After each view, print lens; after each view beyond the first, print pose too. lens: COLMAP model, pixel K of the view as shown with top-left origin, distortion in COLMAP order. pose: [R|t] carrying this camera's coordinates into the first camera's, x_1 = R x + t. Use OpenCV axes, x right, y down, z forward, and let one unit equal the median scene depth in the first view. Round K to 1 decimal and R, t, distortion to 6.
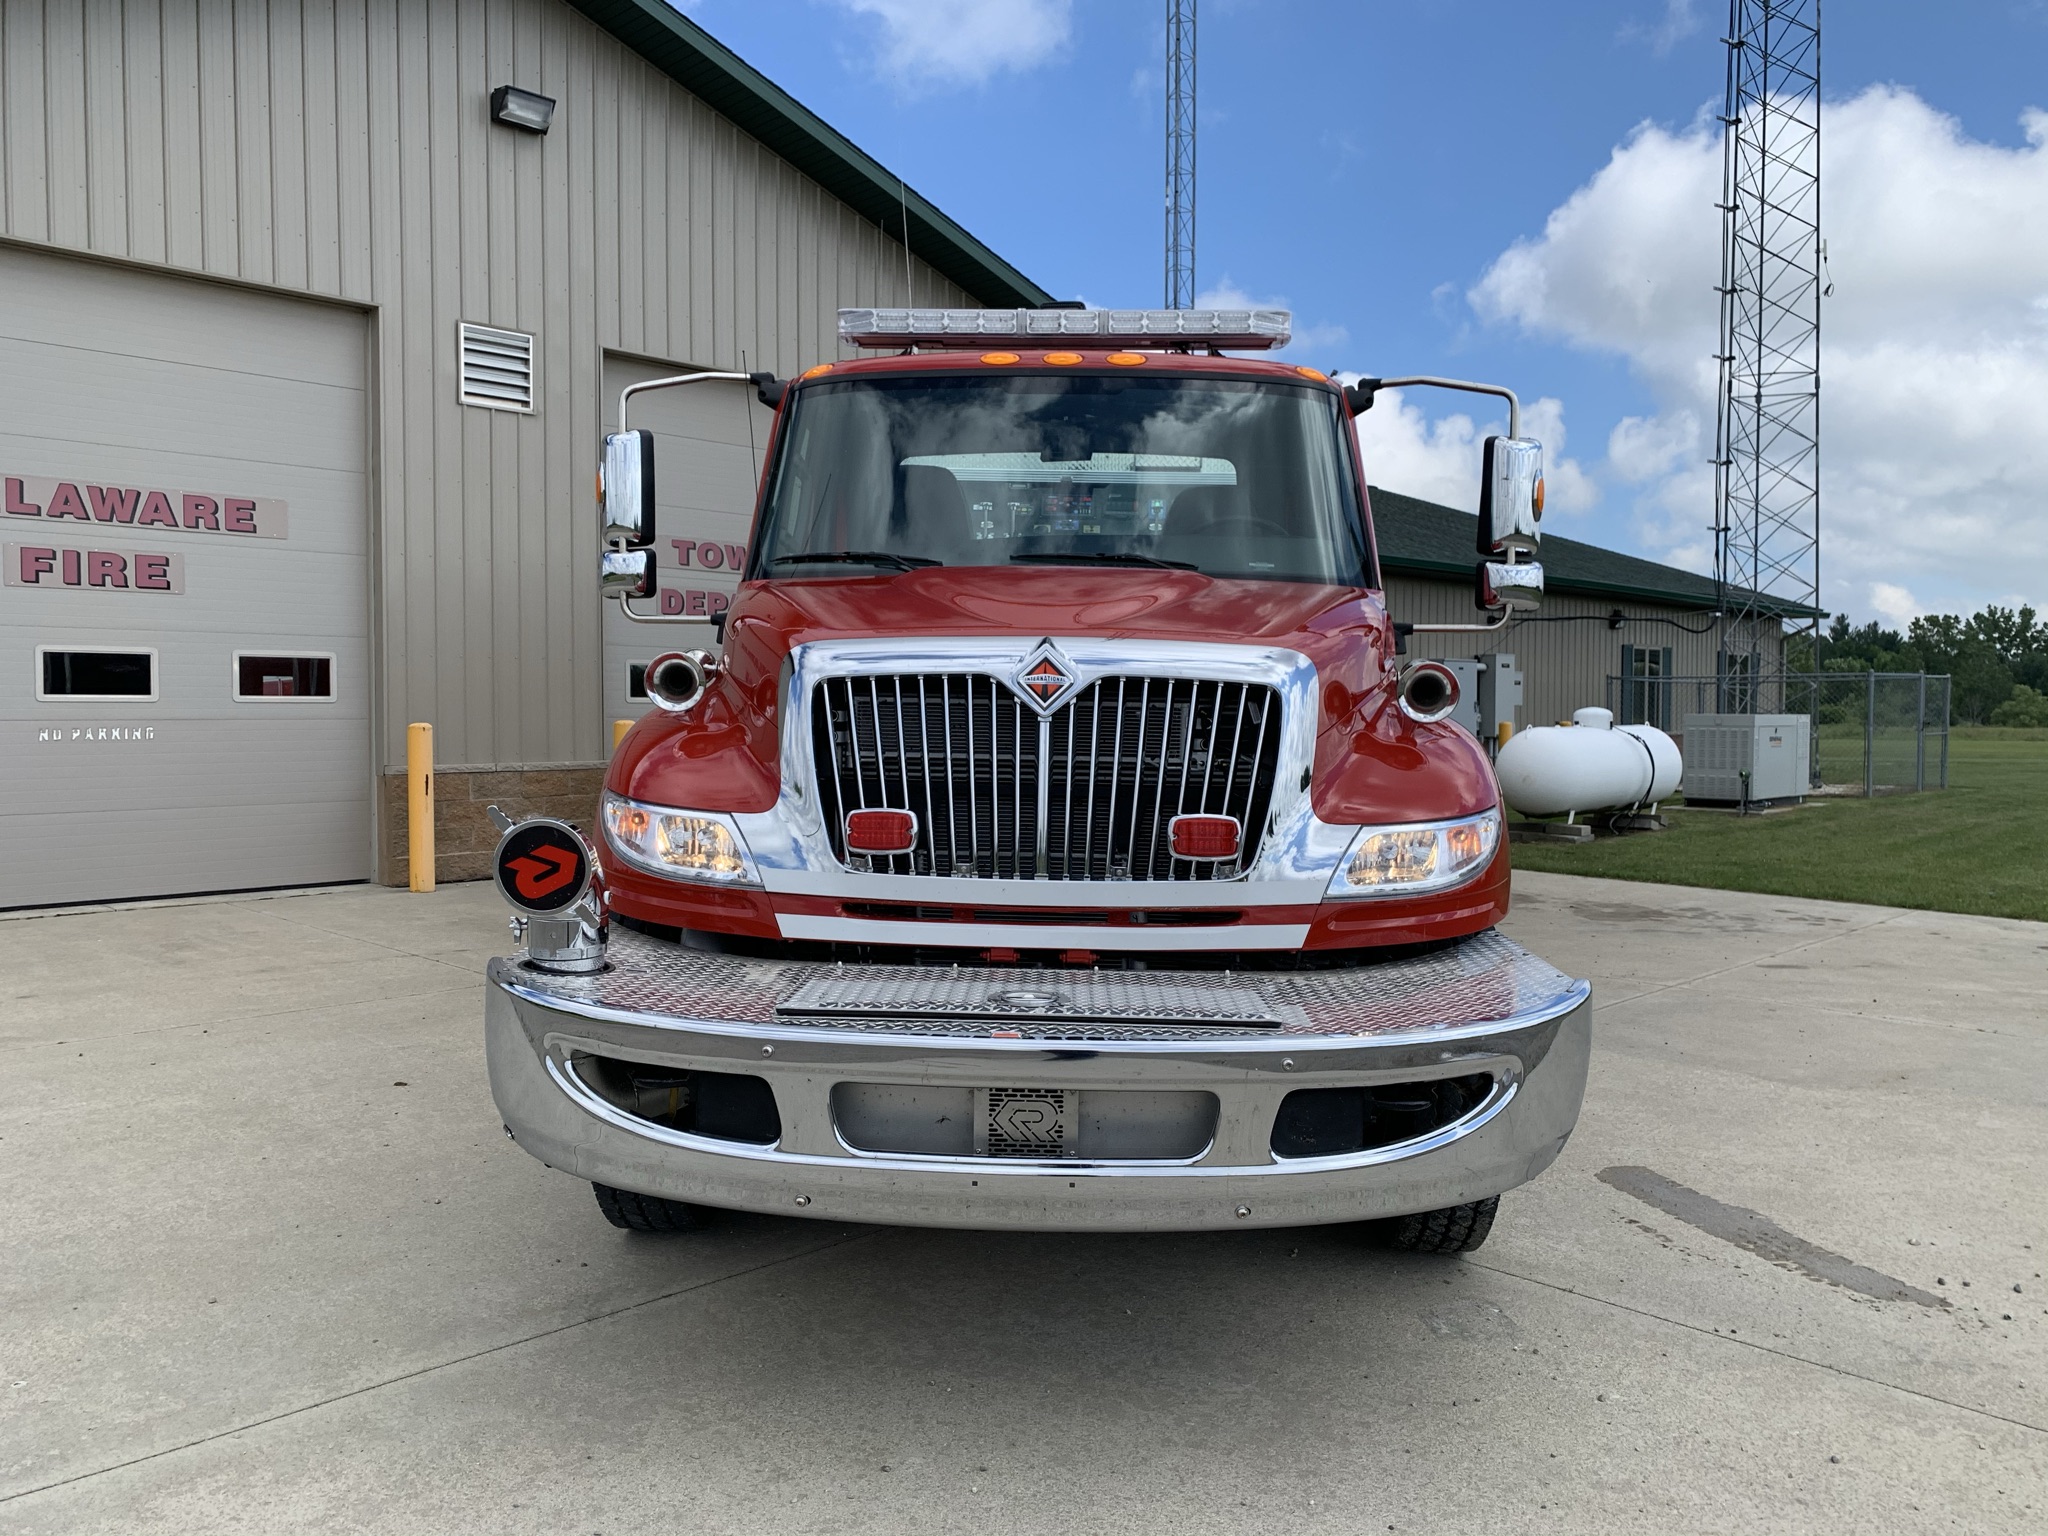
lens RADIAL K [[1561.5, 0, 1027.9], [0, 1561.5, 767.9], [0, 0, 1]] dist [0.017767, -0.020495]
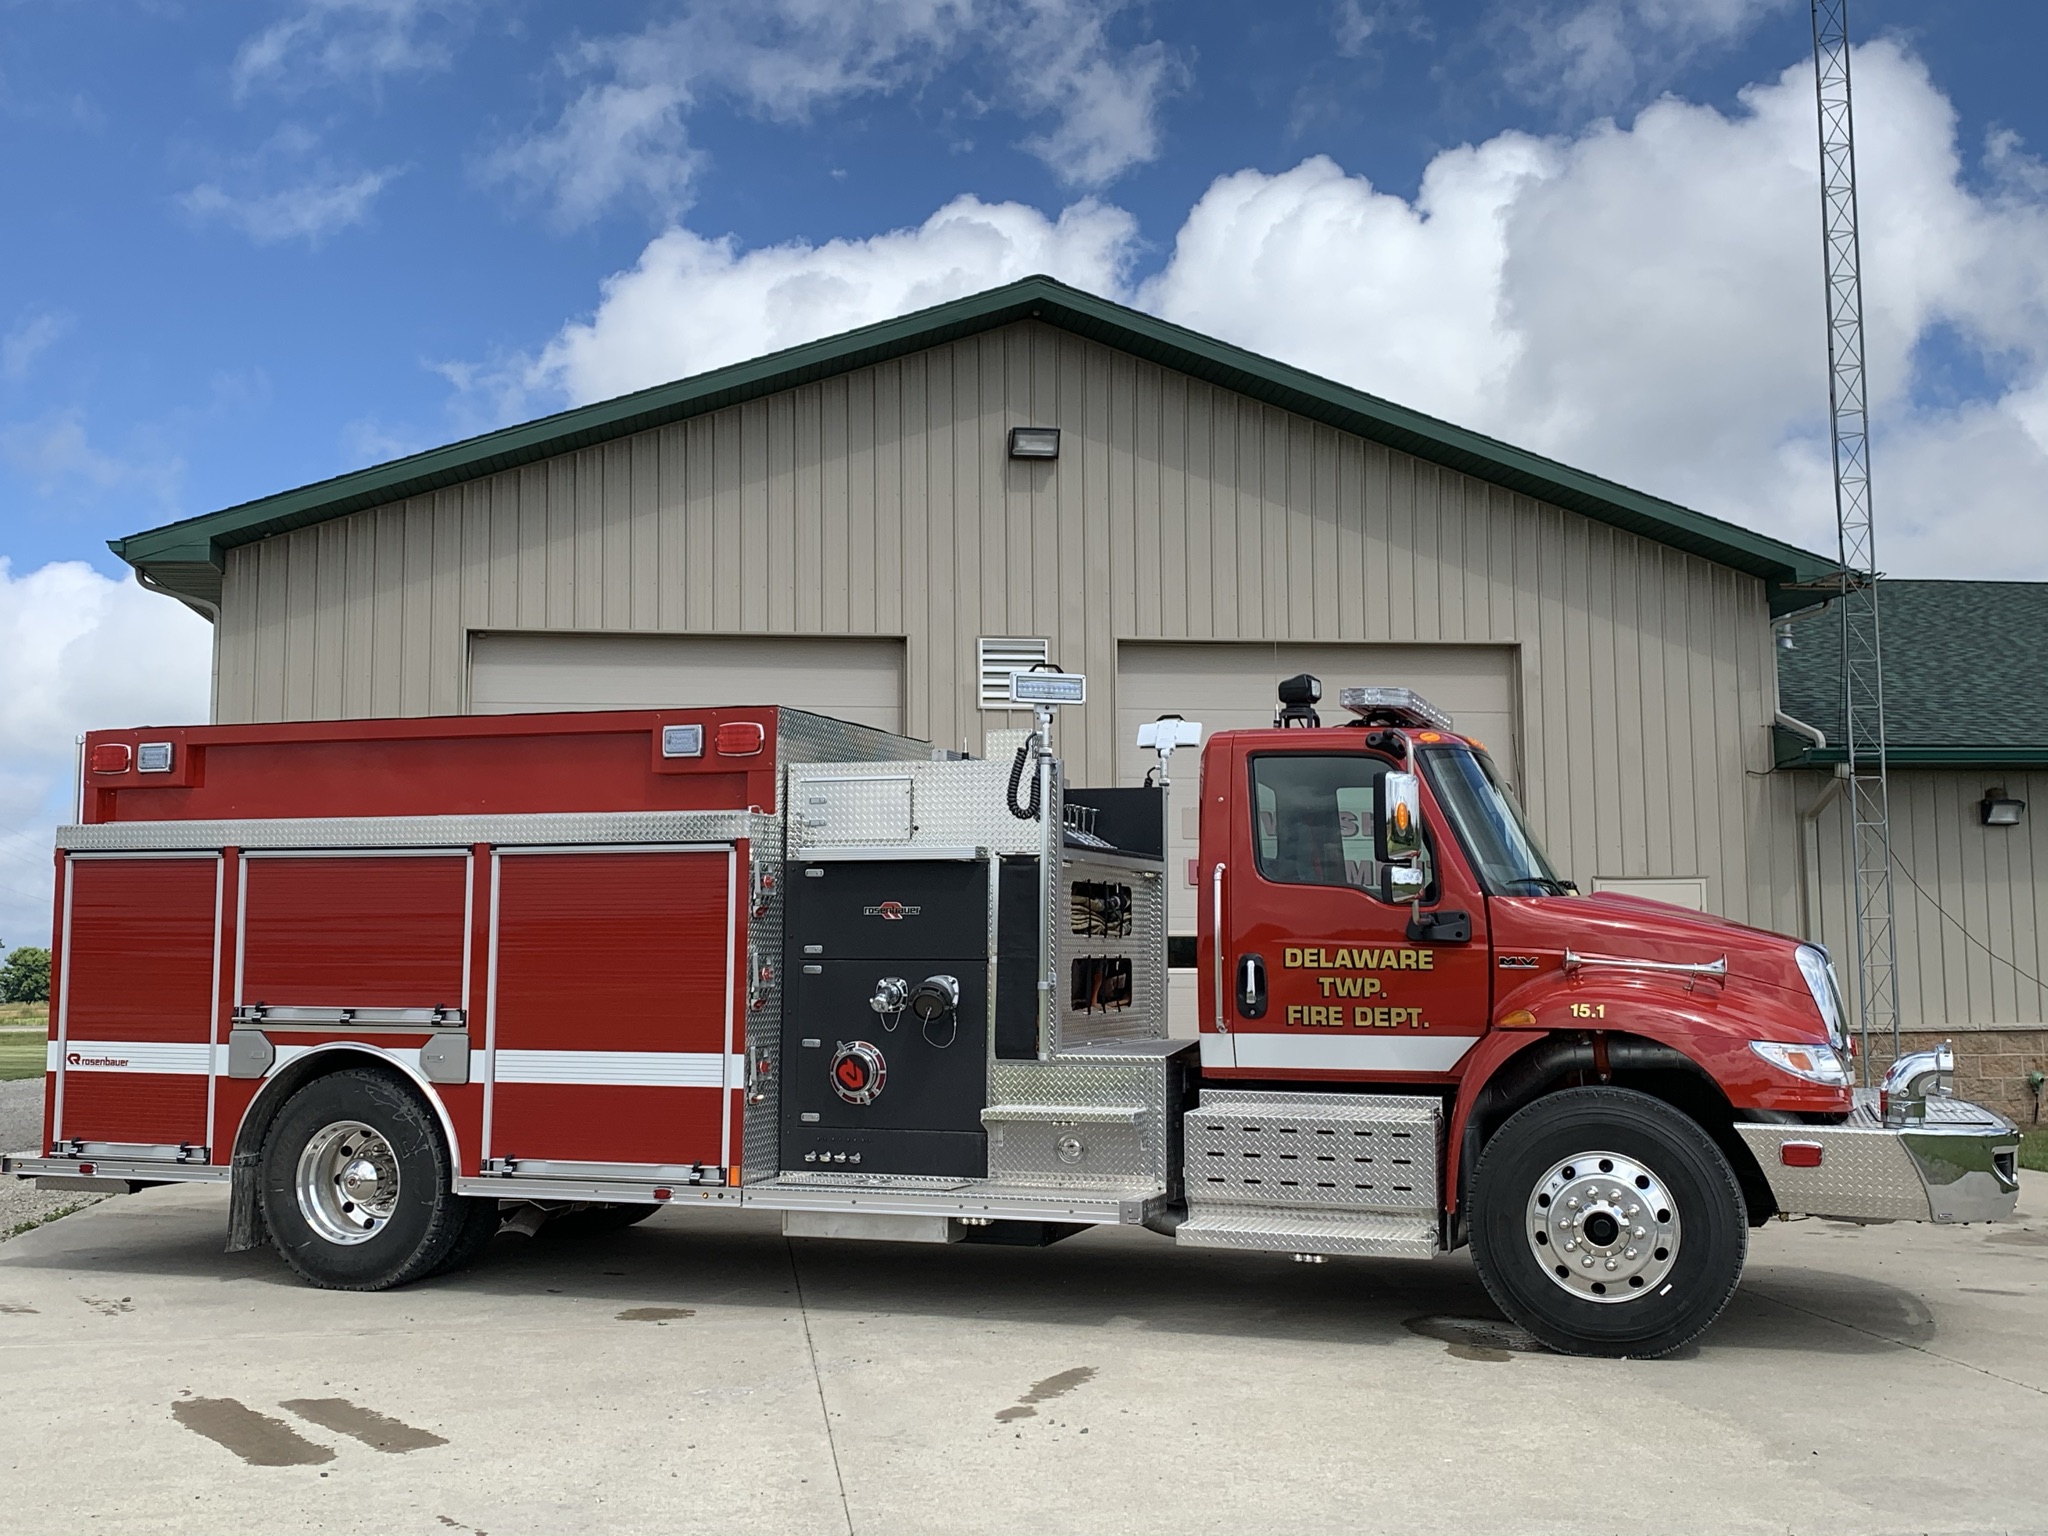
lens RADIAL K [[2161.2, 0, 1043.6], [0, 2161.2, 741.2], [0, 0, 1]] dist [0.030149, 0.000000]
pose [[0.796329, -0.073822, -0.600342, 1.707501], [-0.013986, 0.990012, -0.140291, 0.015000], [0.604702, 0.120114, 0.787343, -0.519154]]
